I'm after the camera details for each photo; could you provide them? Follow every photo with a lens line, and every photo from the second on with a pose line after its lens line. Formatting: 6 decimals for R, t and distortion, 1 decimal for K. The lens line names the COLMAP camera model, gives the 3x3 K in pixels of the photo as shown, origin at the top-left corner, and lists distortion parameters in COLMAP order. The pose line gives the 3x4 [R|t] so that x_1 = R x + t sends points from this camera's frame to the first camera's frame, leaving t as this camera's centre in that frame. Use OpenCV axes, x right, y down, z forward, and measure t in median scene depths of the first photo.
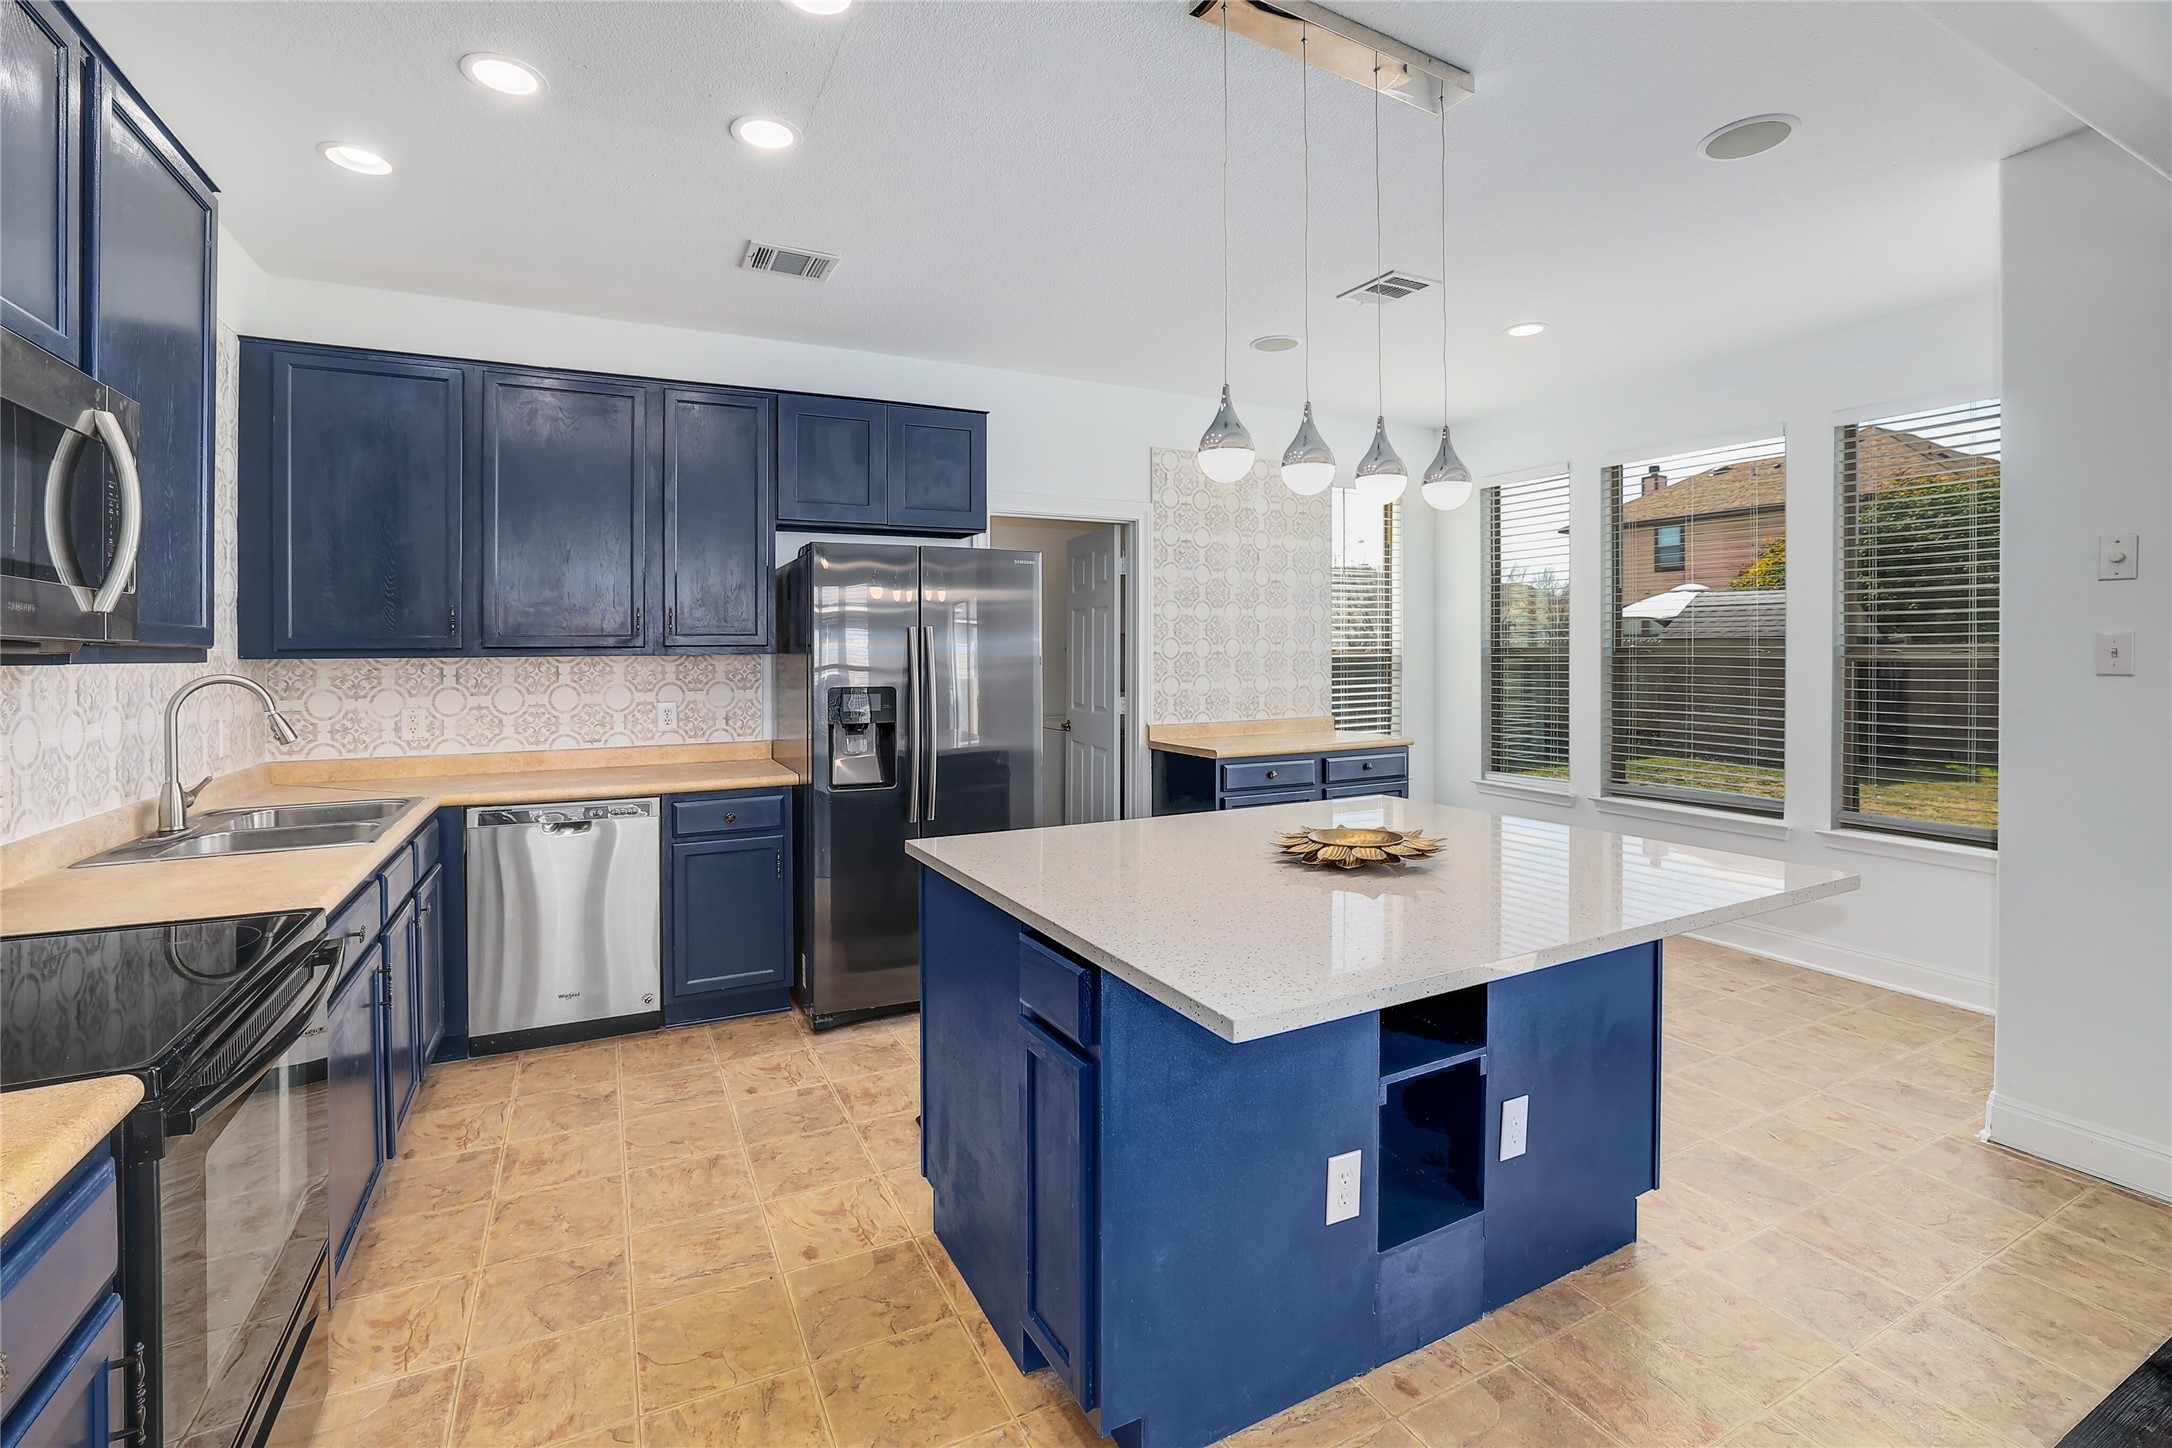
lens RADIAL K [[960.5, 0, 1077.9], [0, 960.5, 662.5], [0, 0, 1]] dist [-0.037836, 0.009661]
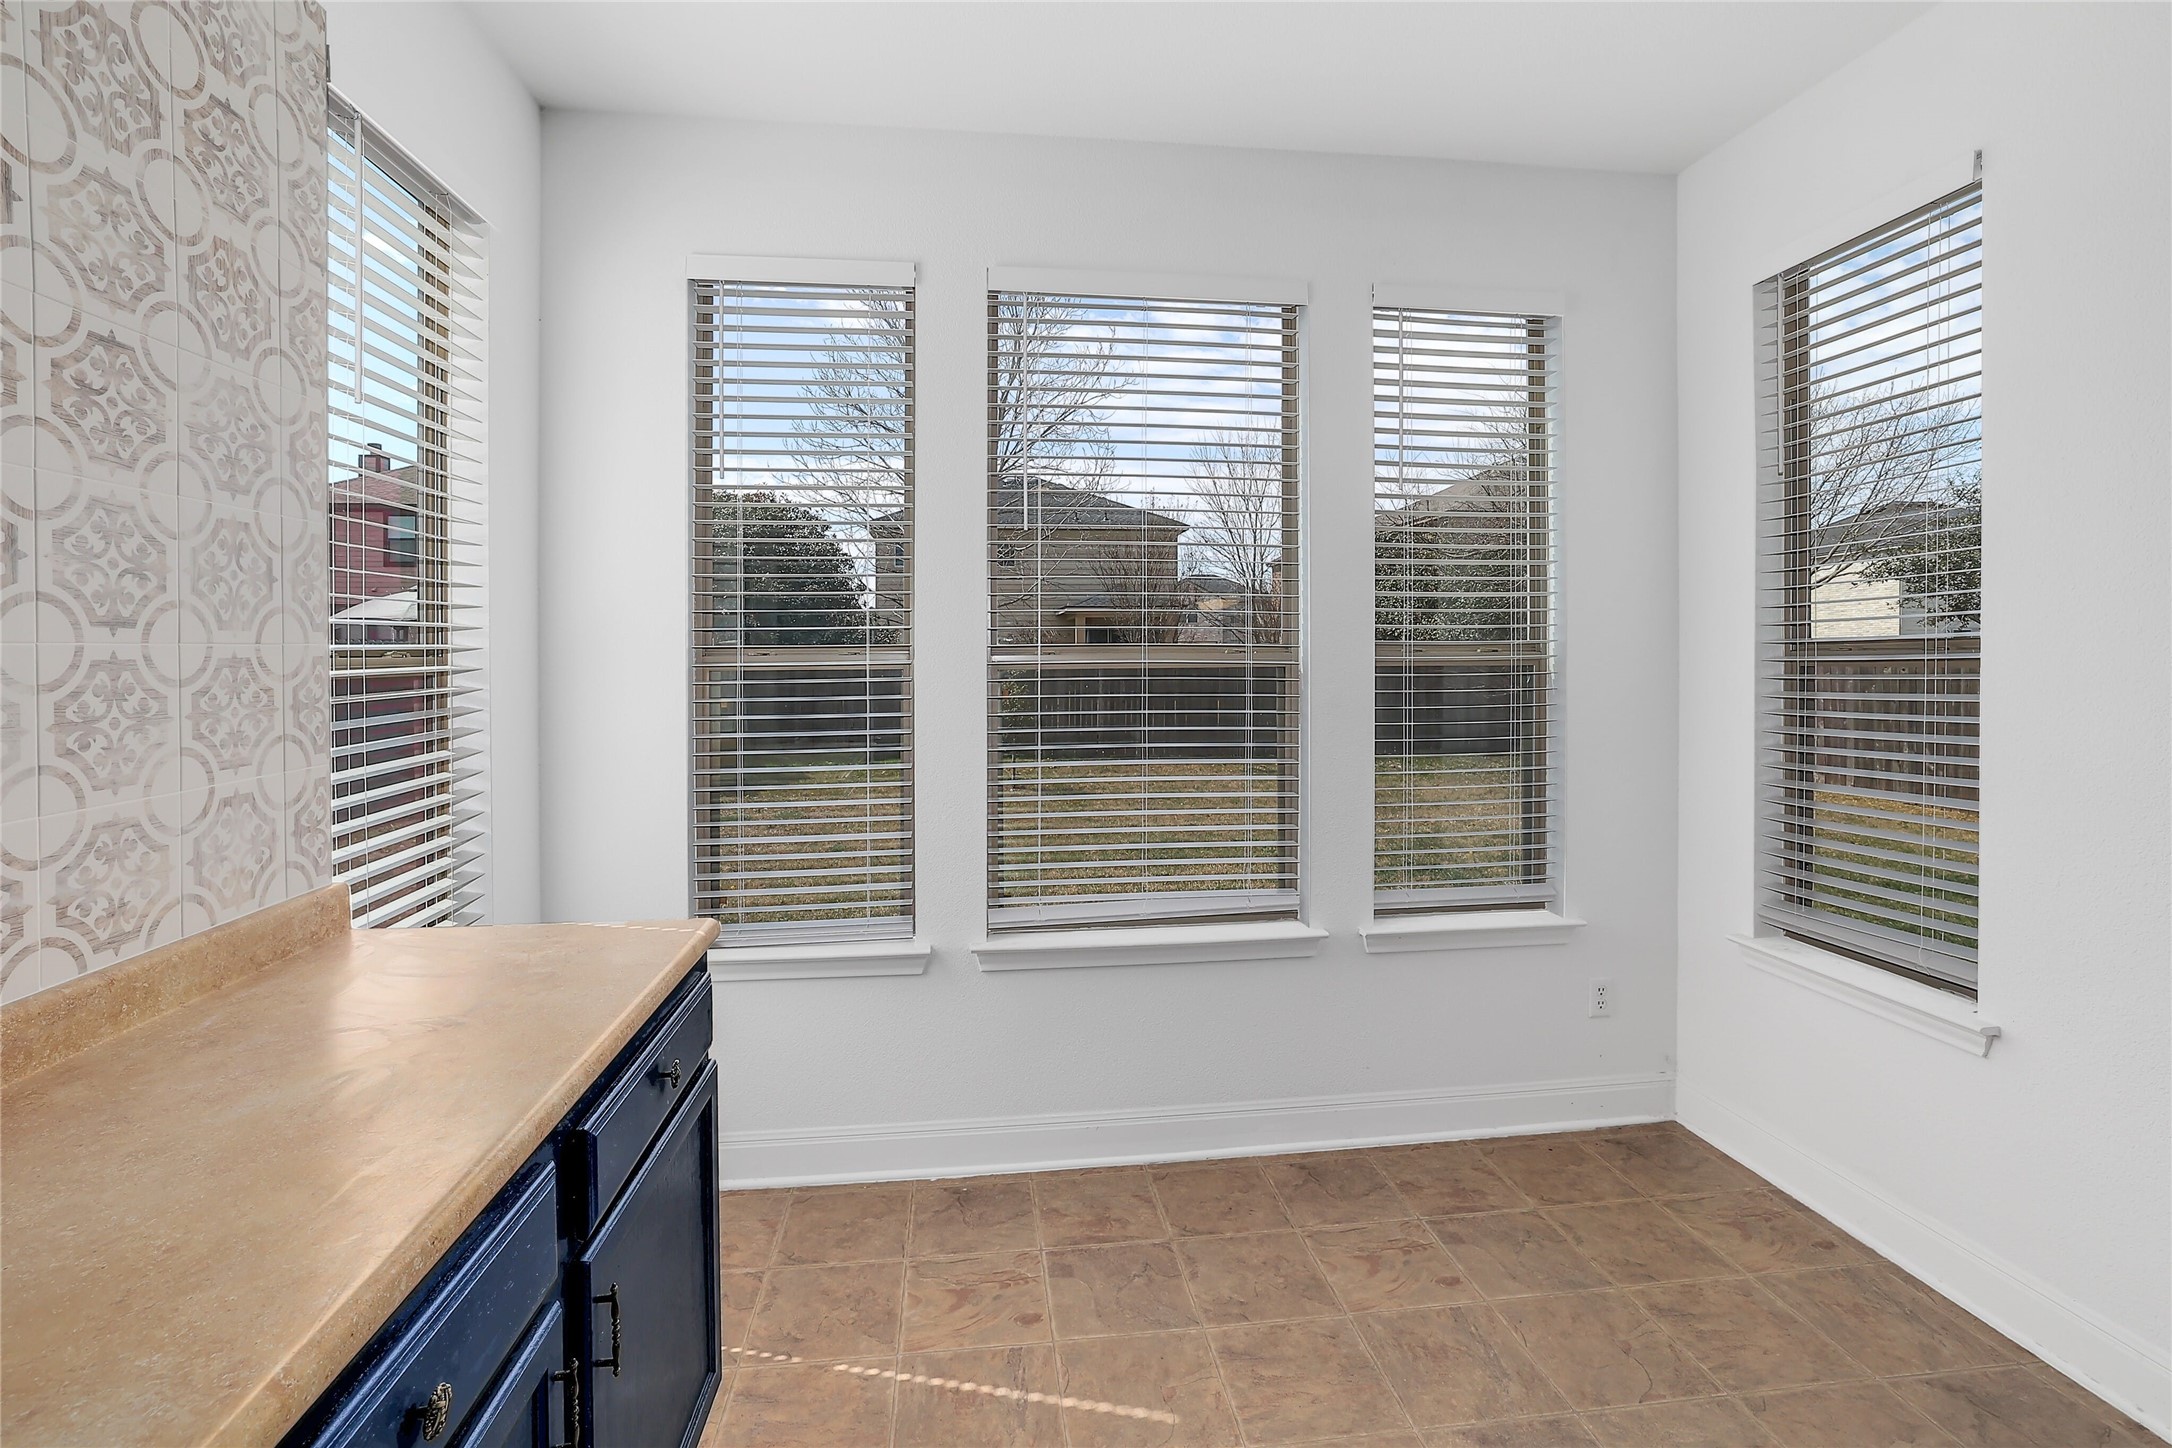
lens RADIAL K [[960.5, 0, 1074.7], [0, 960.5, 658.5], [0, 0, 1]] dist [-0.037836, 0.009661]
pose [[0.338339, -0.003860, 0.941016, 0.088280], [0.013956, 0.999902, -0.000917, -0.009309], [-0.940921, 0.013443, 0.338360, 0.794017]]
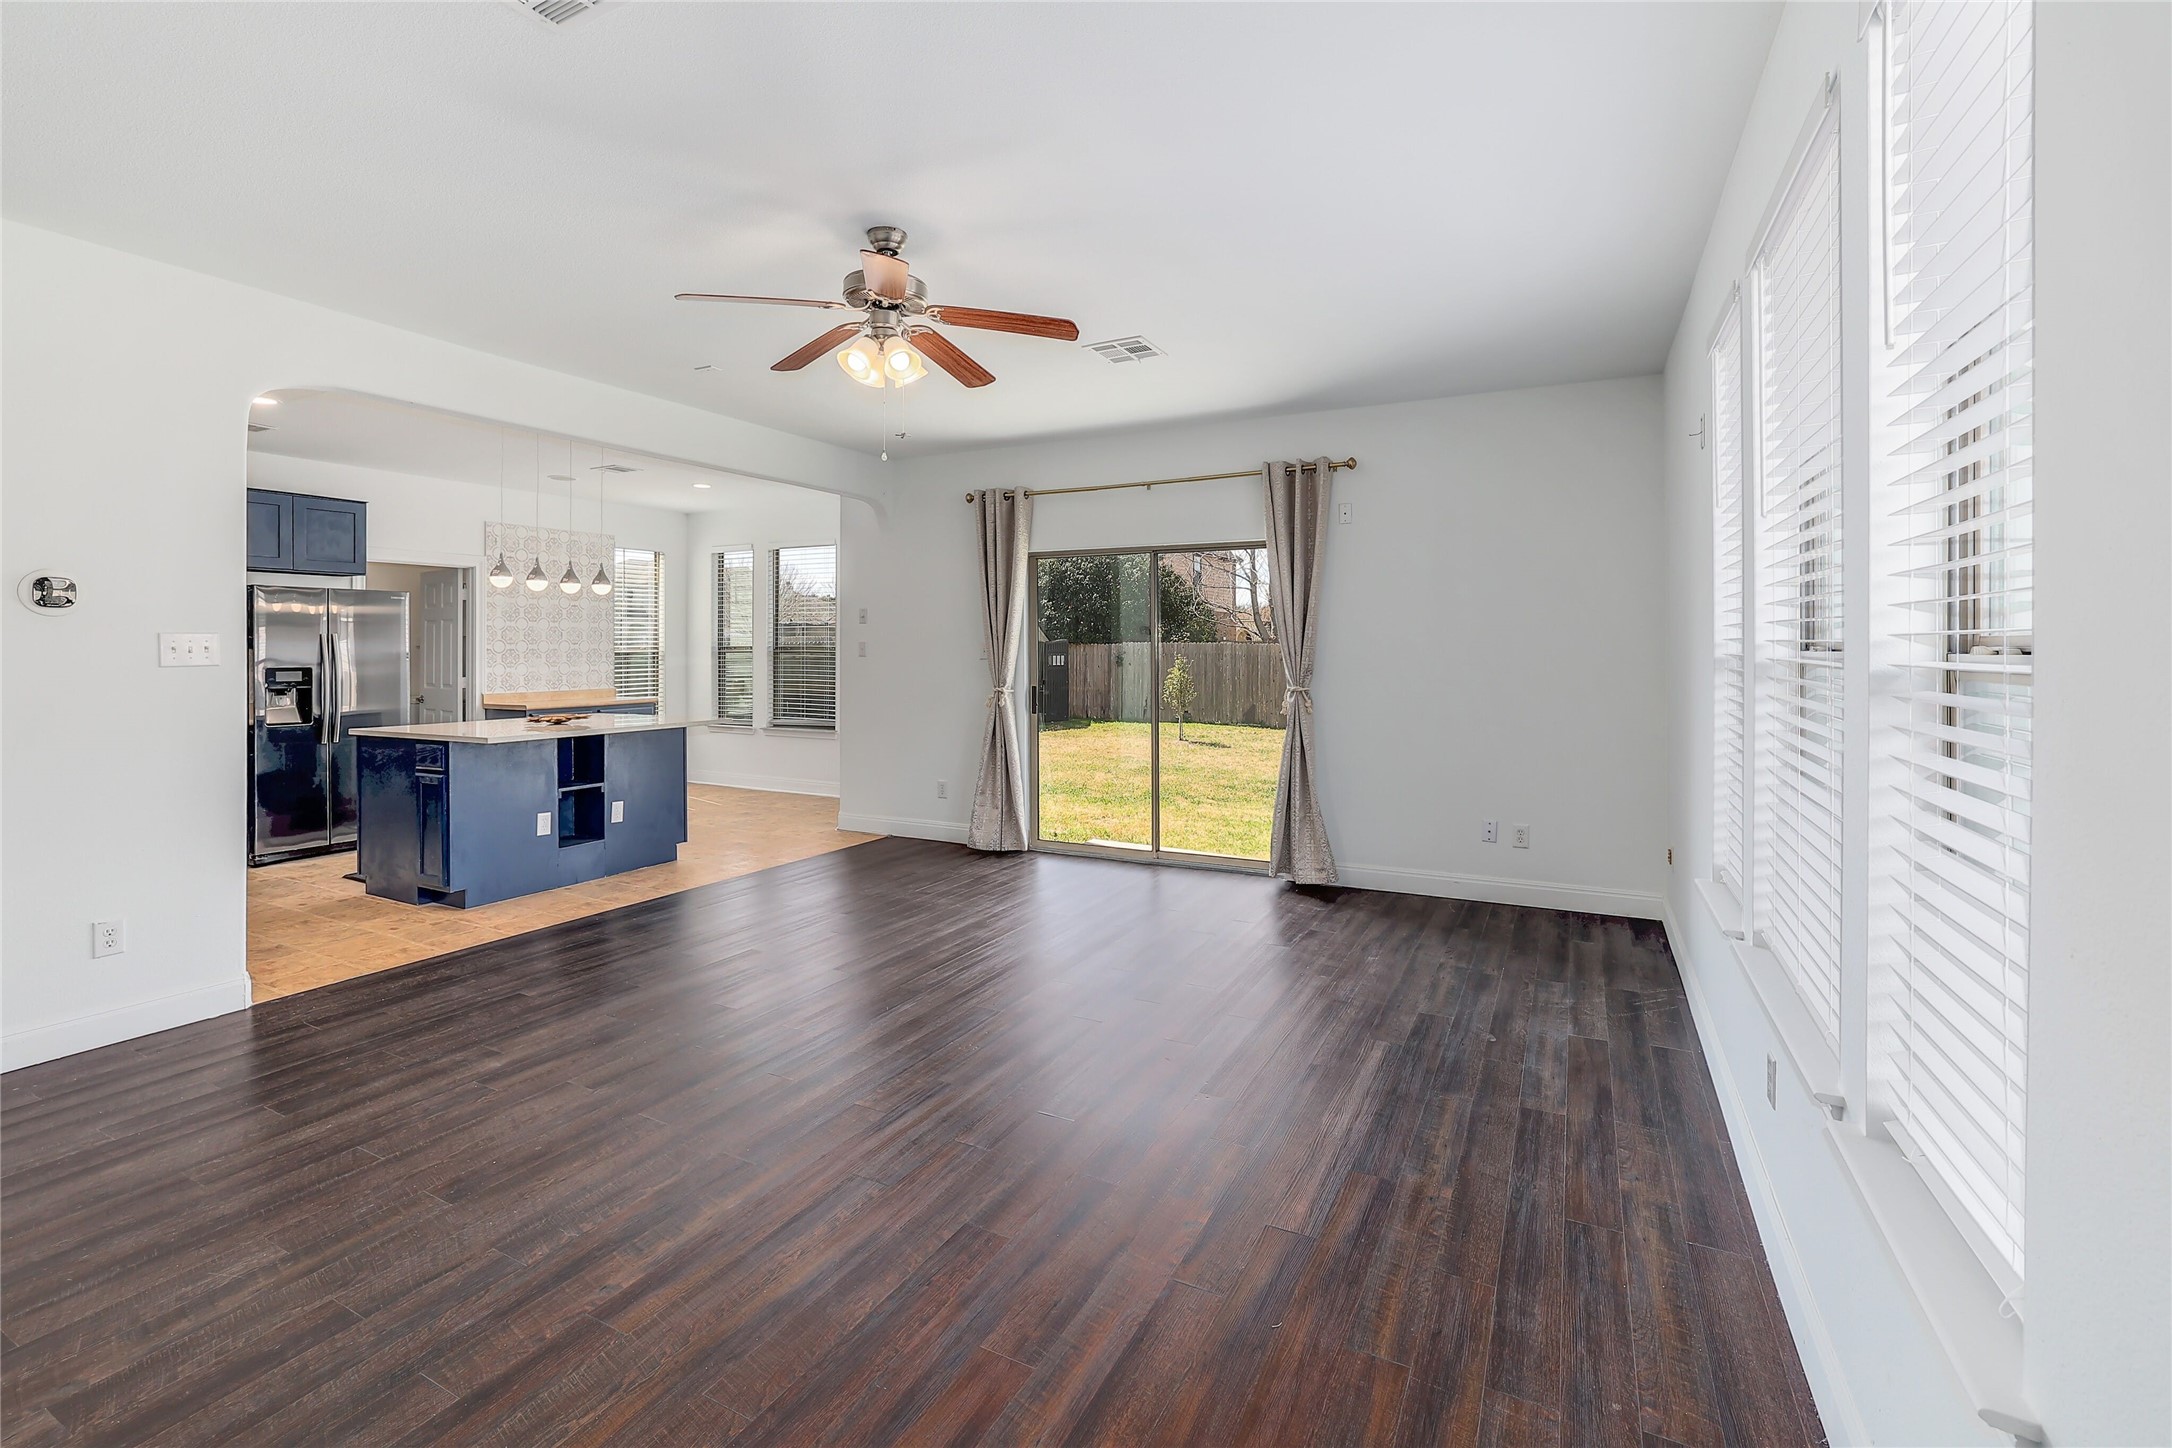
lens RADIAL K [[960.5, 0, 1082.2], [0, 960.5, 652.8], [0, 0, 1]] dist [-0.037836, 0.009661]
pose [[0.816877, -0.001087, 0.576811, -0.022121], [0.007155, 0.999940, -0.008249, 0.016372], [-0.576767, 0.010866, 0.816836, -0.895804]]
